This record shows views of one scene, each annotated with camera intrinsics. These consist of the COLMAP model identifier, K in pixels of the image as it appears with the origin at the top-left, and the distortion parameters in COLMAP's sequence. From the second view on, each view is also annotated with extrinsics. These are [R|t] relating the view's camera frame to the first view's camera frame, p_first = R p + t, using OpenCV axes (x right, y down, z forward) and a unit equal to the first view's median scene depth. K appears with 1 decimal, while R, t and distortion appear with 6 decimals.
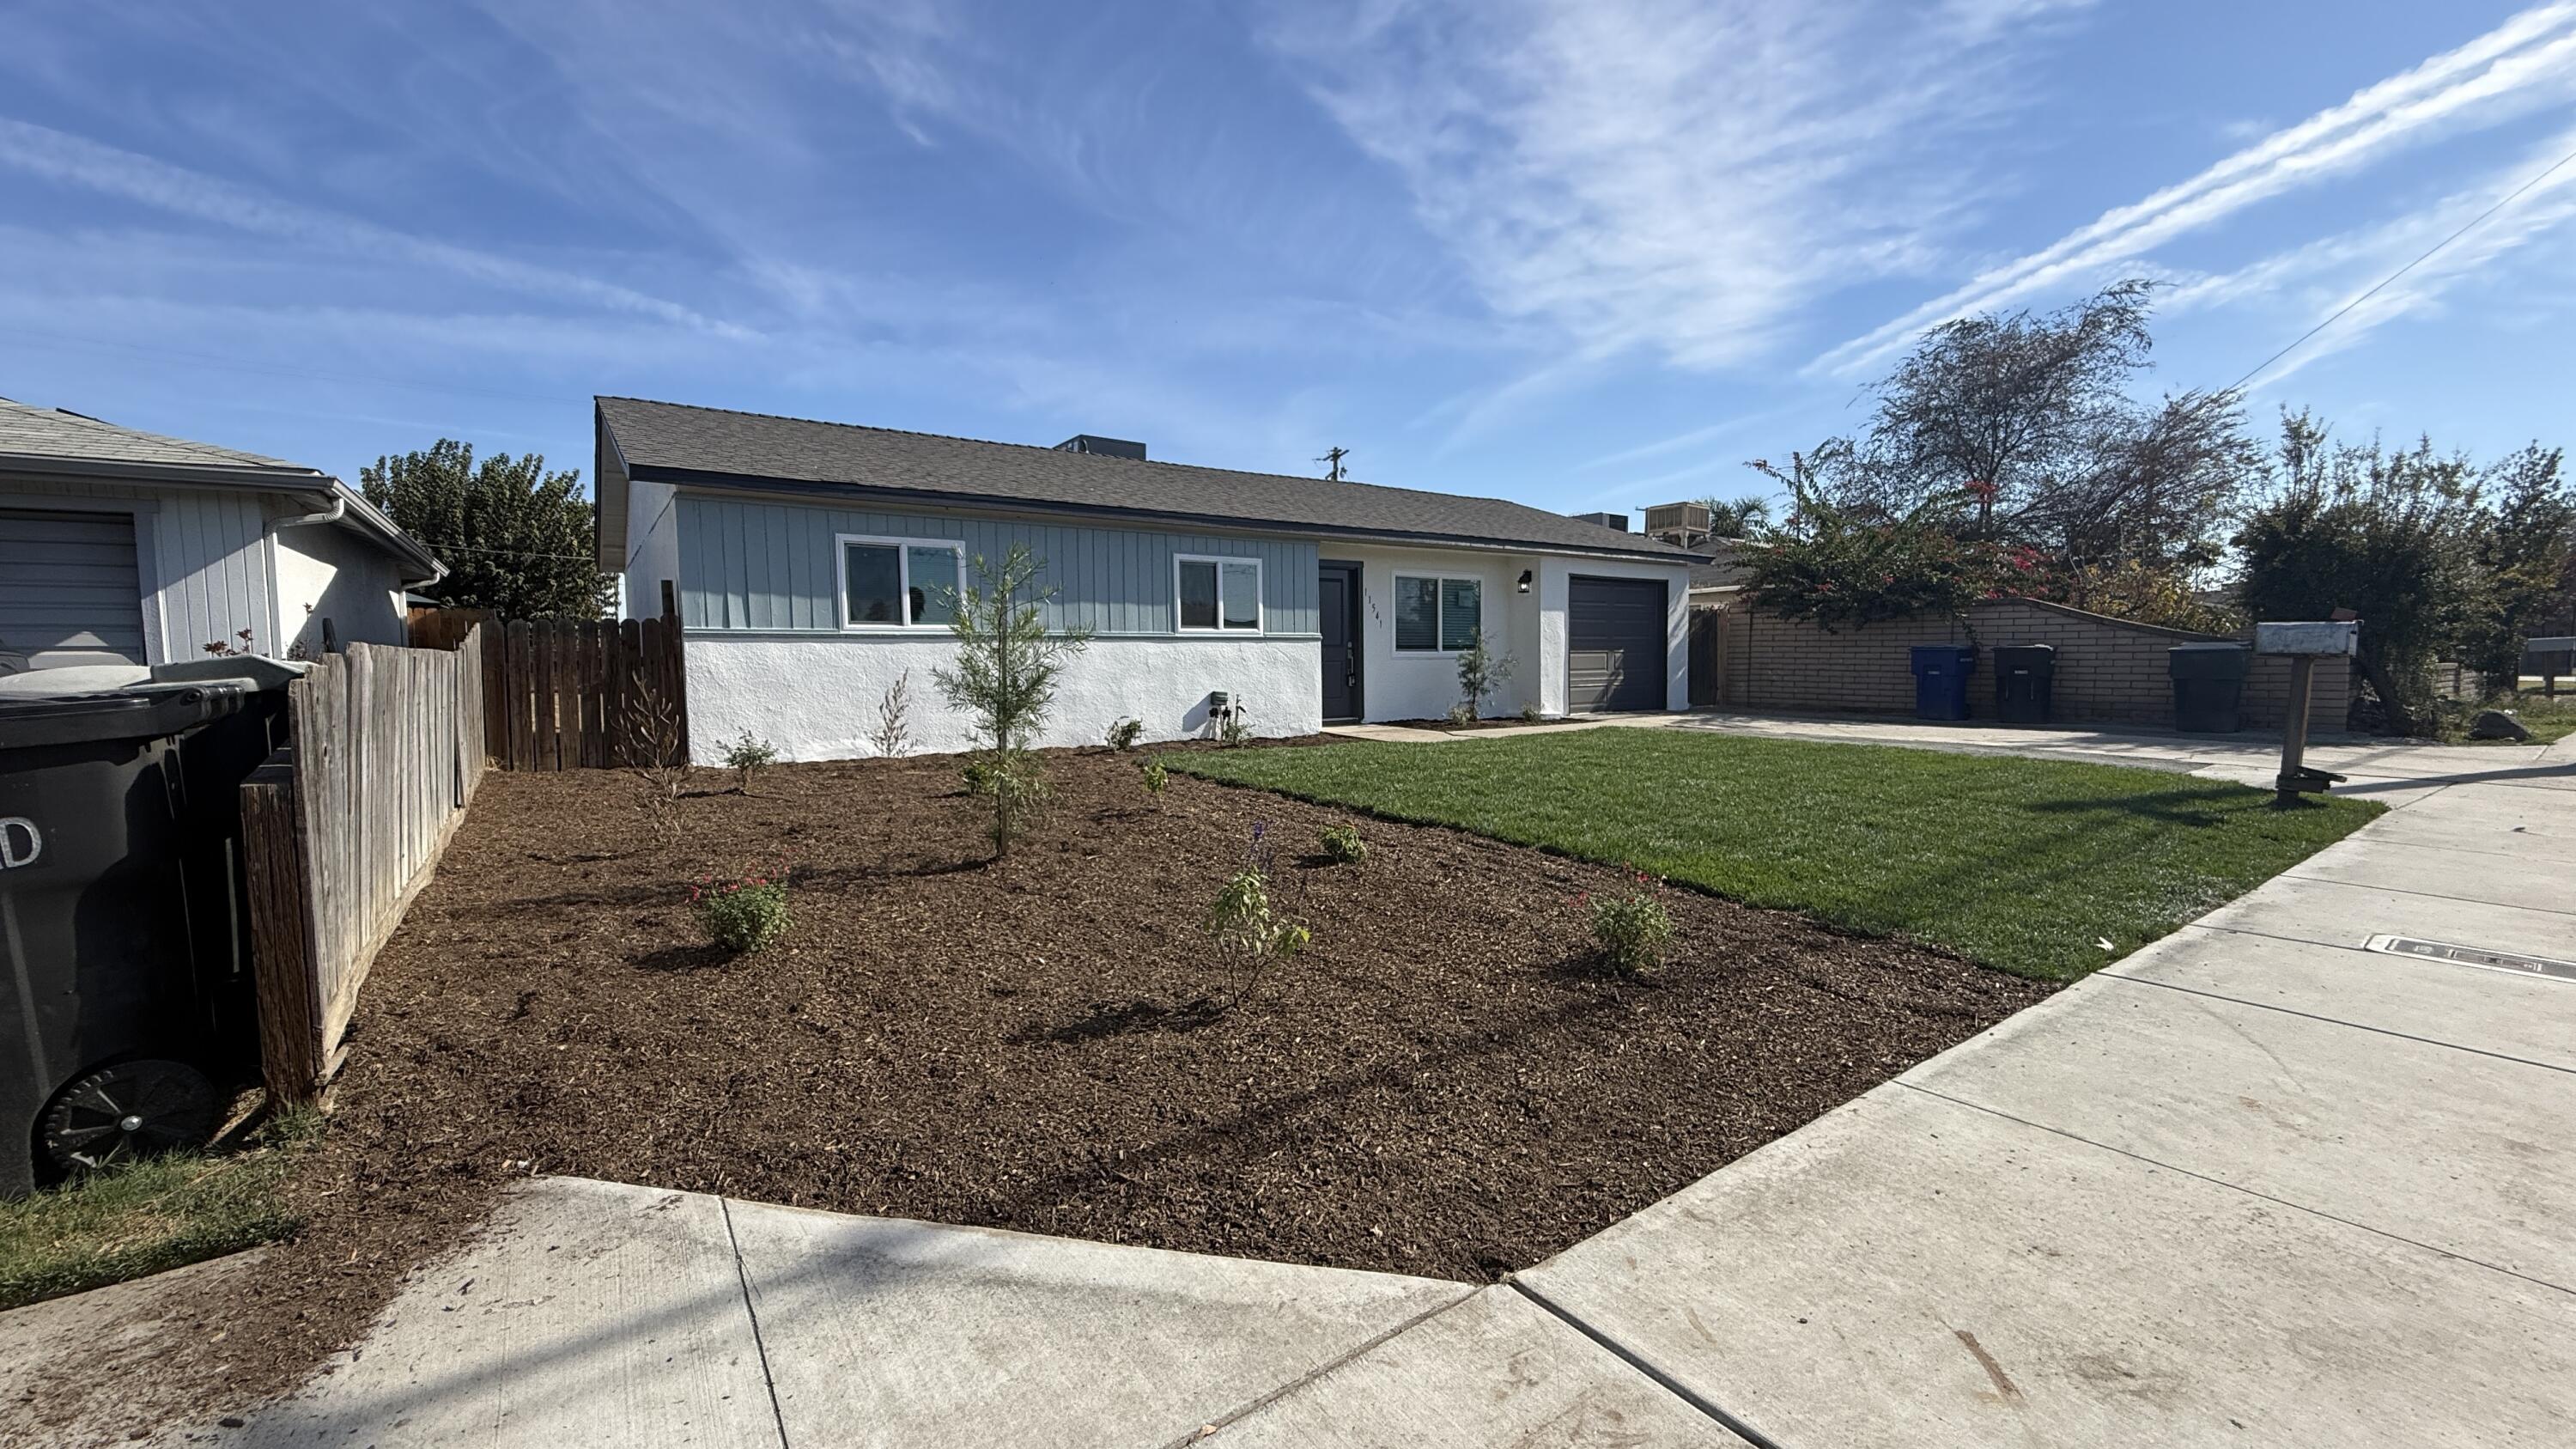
lens RADIAL K [[1034.8, 0, 1271.4], [0, 1034.8, 733.8], [0, 0, 1]] dist [0.000961, 0.000182]
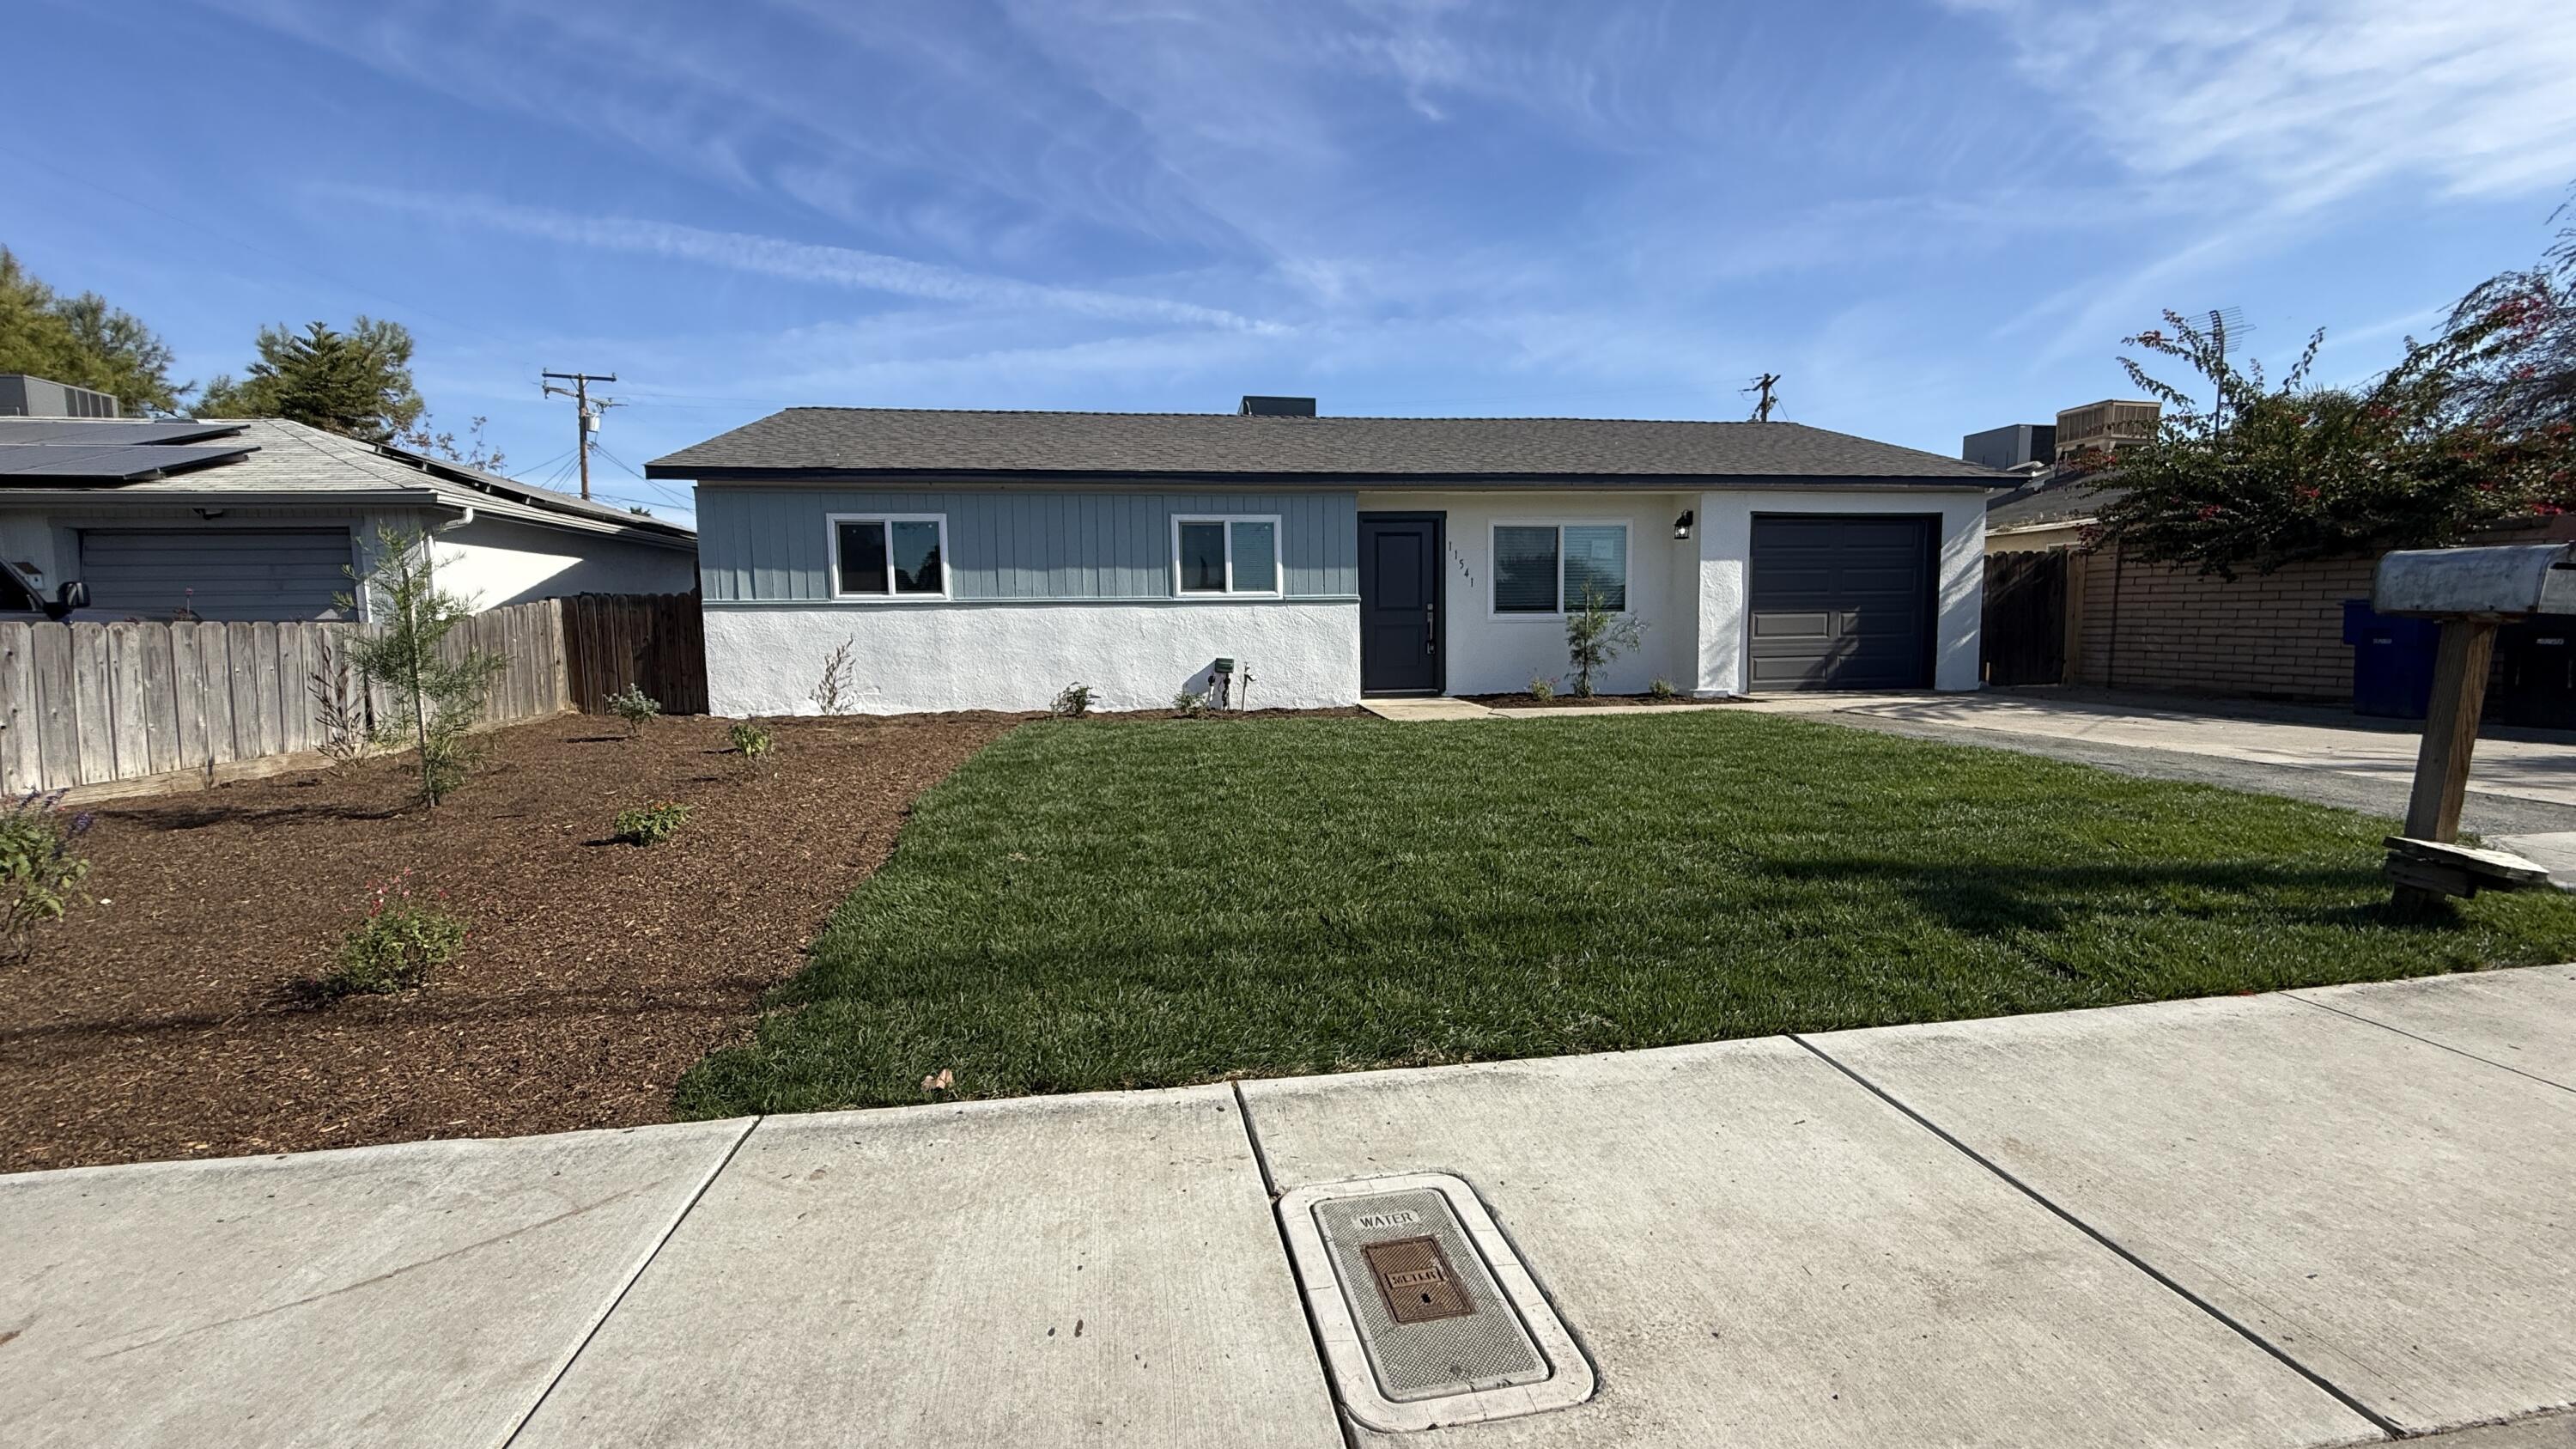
lens RADIAL K [[1033.2, 0, 1288.0], [0, 1033.2, 724.5], [0, 0, 1]] dist [0.000379, 0.000005]
pose [[0.887592, 0.041741, -0.458735, 0.306690], [-0.029106, 0.998978, 0.034582, -0.010277], [0.459709, -0.017343, 0.887900, 0.129718]]
